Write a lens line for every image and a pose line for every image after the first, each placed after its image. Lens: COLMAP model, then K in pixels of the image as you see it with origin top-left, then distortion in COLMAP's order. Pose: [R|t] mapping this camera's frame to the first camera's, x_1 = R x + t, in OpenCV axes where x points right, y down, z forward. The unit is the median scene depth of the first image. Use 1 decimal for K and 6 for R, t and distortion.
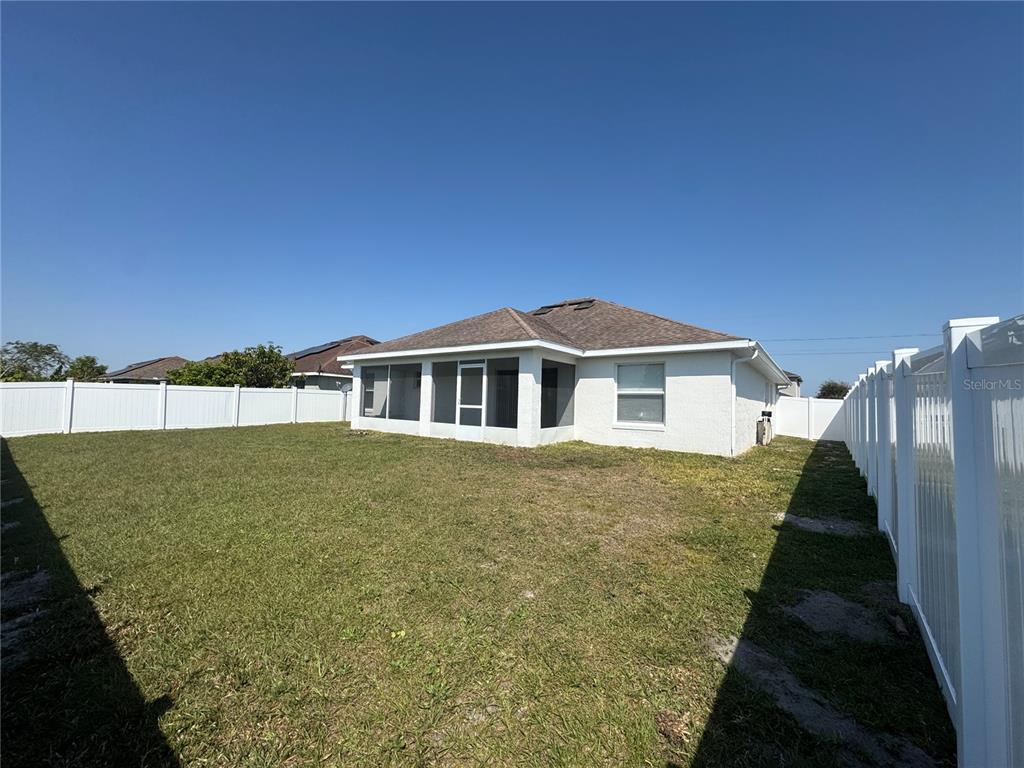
lens RADIAL K [[410.8, 0, 512.9], [0, 410.8, 381.2], [0, 0, 1]] dist [-0.002631, 0.000463]
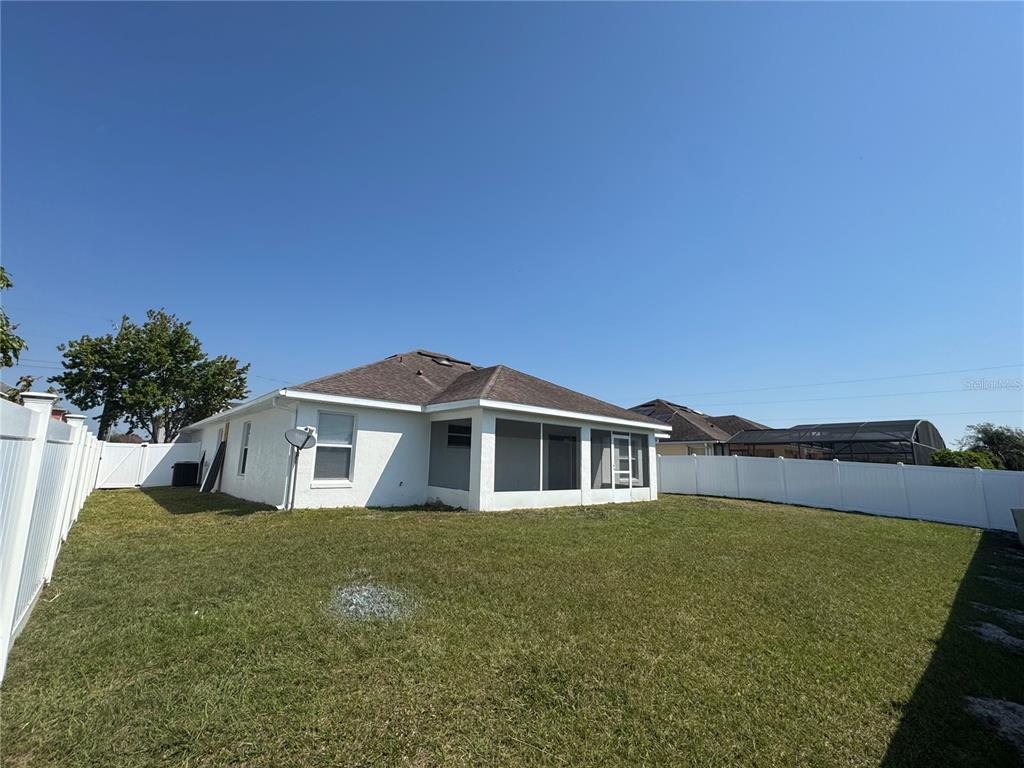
lens RADIAL K [[443.3, 0, 511.5], [0, 443.3, 384.9], [0, 0, 1]] dist [-0.003642, -0.000175]
pose [[0.201020, 0.151023, 0.967876, -1.277320], [-0.067618, 0.987827, -0.140092, 0.013064], [-0.977251, -0.037284, 0.208785, 0.949754]]
